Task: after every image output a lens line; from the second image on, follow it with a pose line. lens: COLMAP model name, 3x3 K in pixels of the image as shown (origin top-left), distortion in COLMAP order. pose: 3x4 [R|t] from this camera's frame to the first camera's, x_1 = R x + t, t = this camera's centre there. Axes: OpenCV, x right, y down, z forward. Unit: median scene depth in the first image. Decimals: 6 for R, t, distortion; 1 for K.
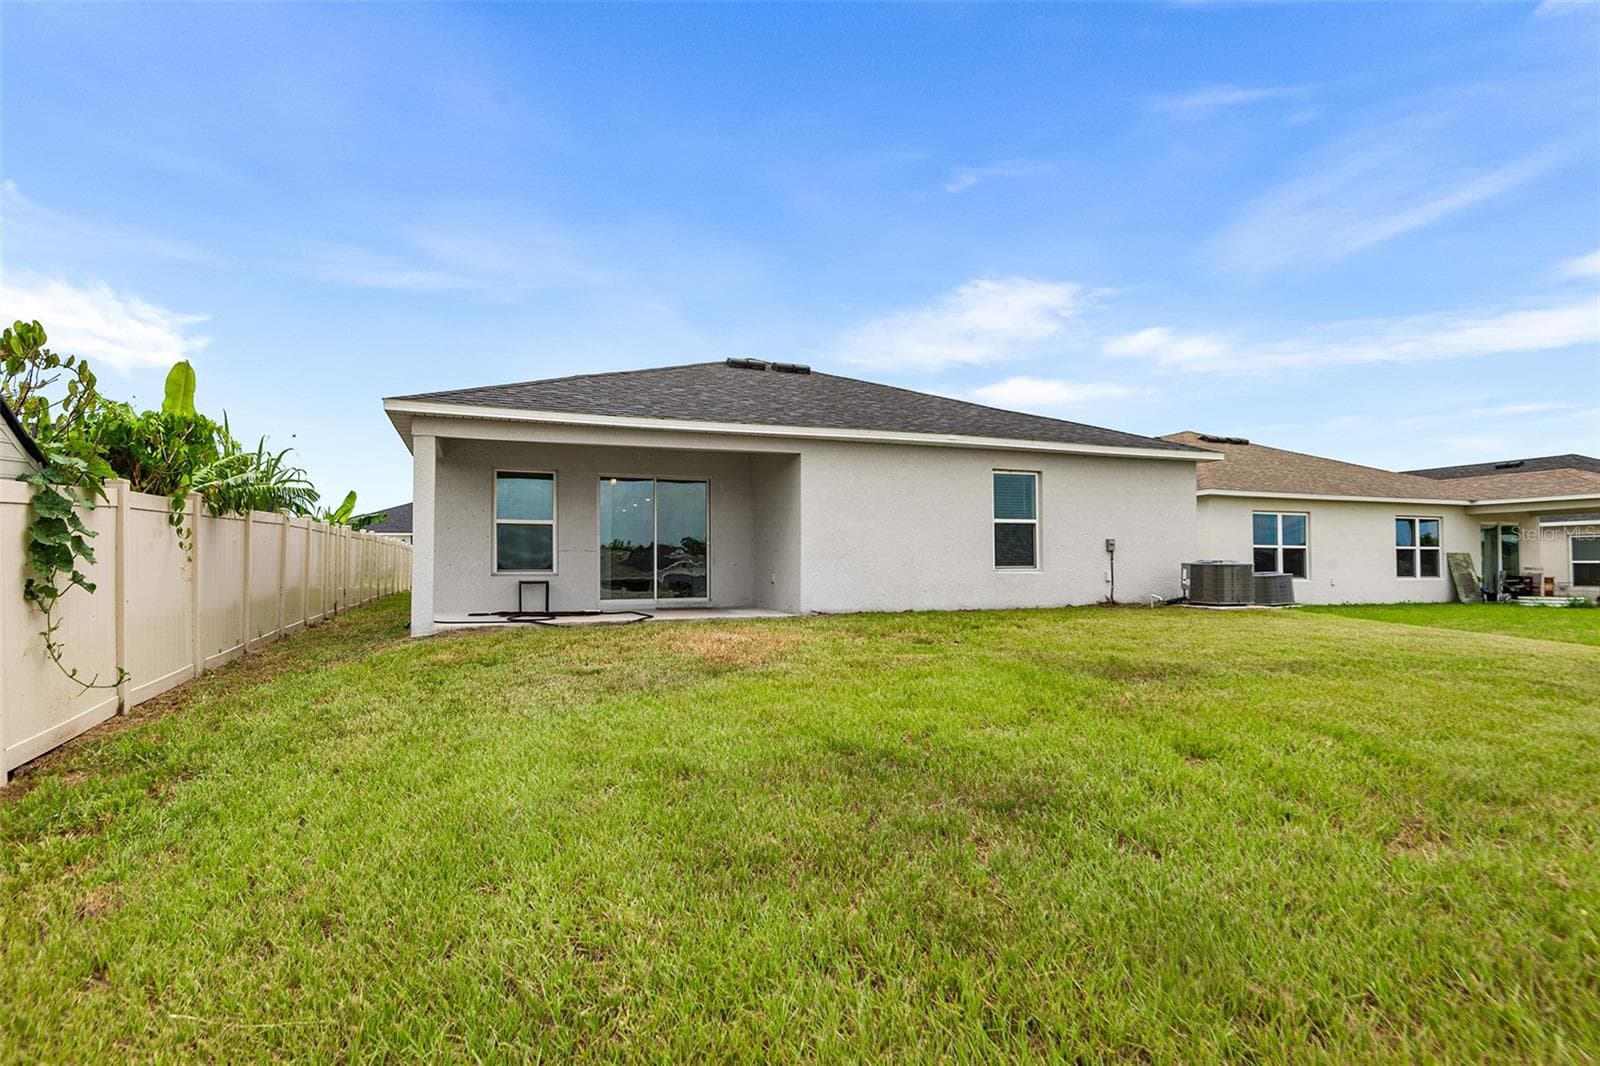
lens RADIAL K [[734.7, 0, 796.0], [0, 734.7, 556.7], [0, 0, 1]] dist [0.057455, -0.044458]
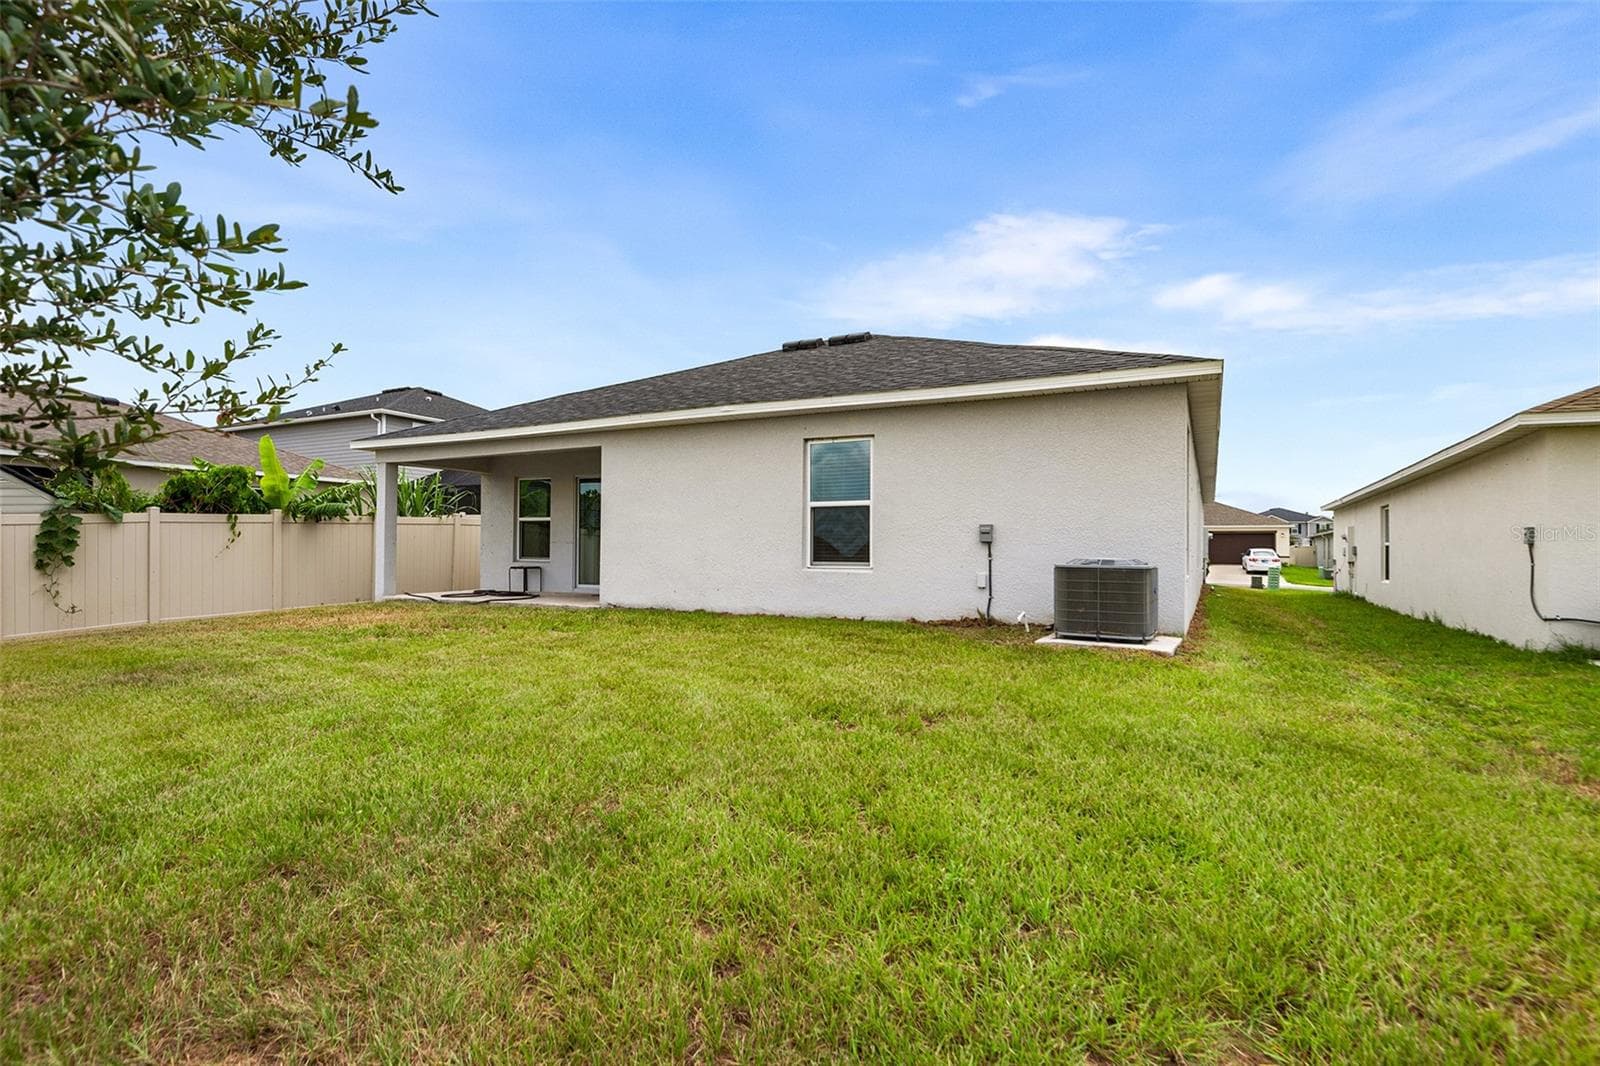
lens RADIAL K [[734.7, 0, 796.0], [0, 734.7, 556.7], [0, 0, 1]] dist [0.057455, -0.044458]
pose [[0.692279, 0.013856, -0.721497, 0.807016], [-0.001024, 0.999834, 0.018218, -0.007265], [0.721629, -0.011873, 0.692178, 0.435817]]
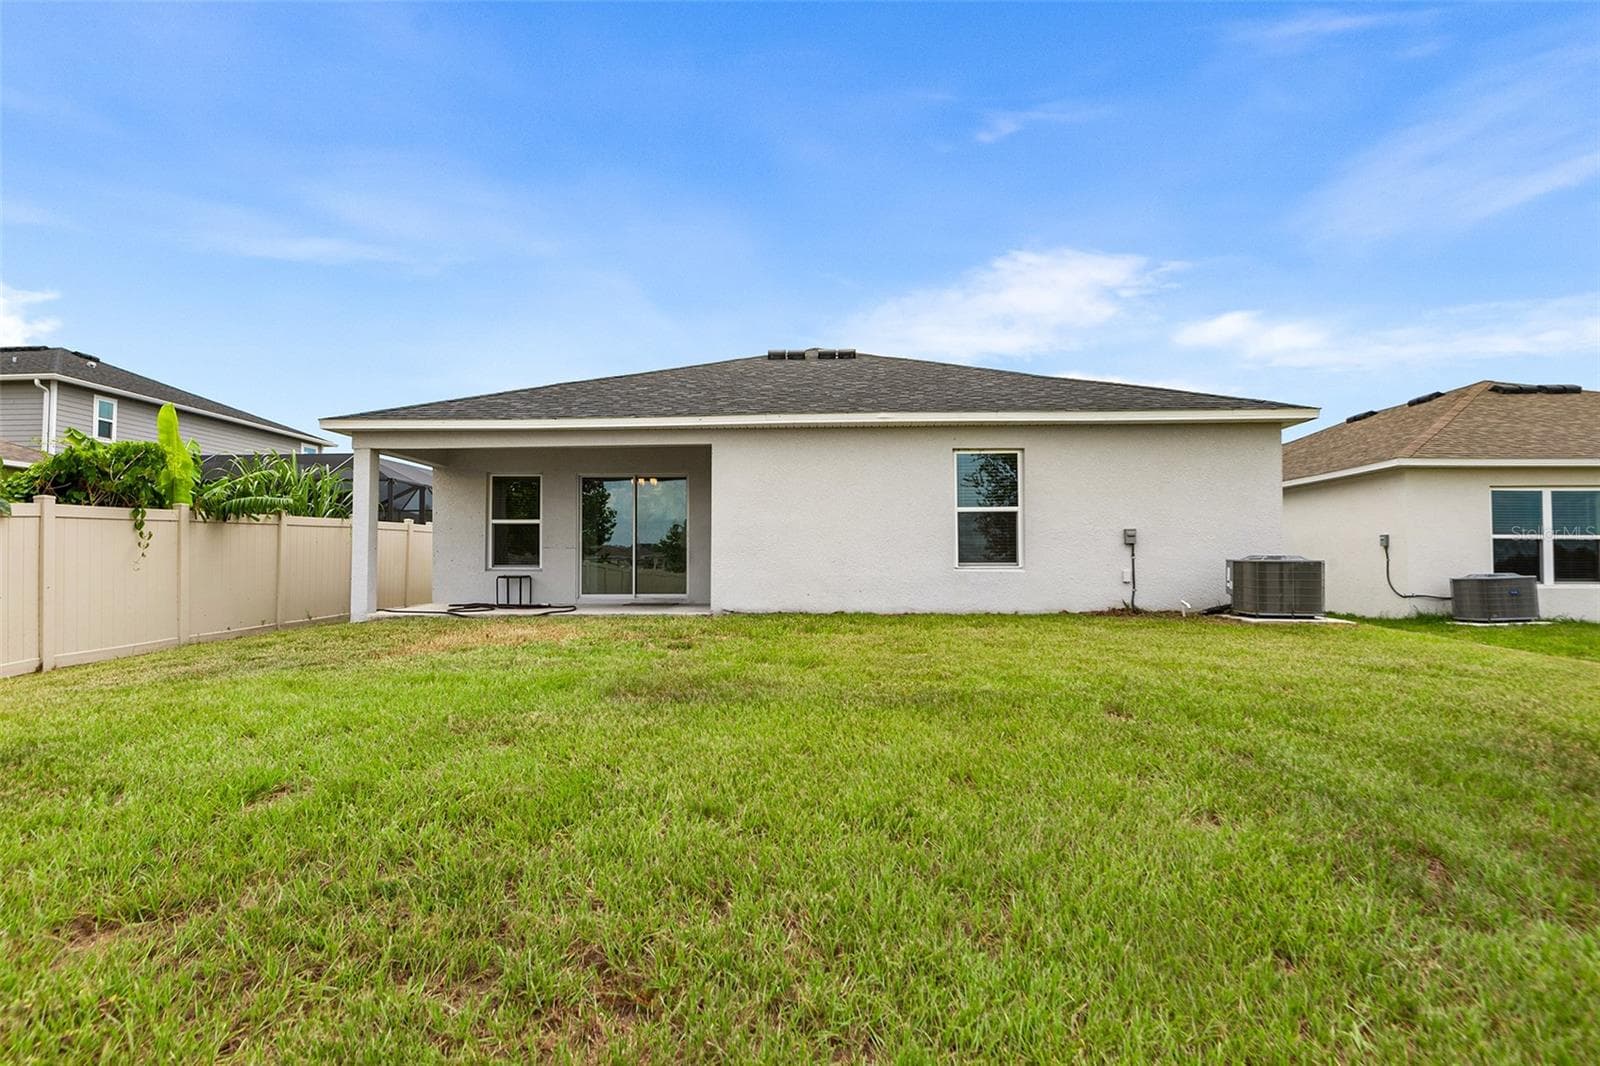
lens RADIAL K [[734.7, 0, 796.0], [0, 734.7, 556.7], [0, 0, 1]] dist [0.057455, -0.044458]
pose [[0.922608, -0.001516, -0.385736, 0.413901], [0.002557, 0.999994, 0.002185, 0.003057], [0.385731, -0.003002, 0.922606, 0.139425]]
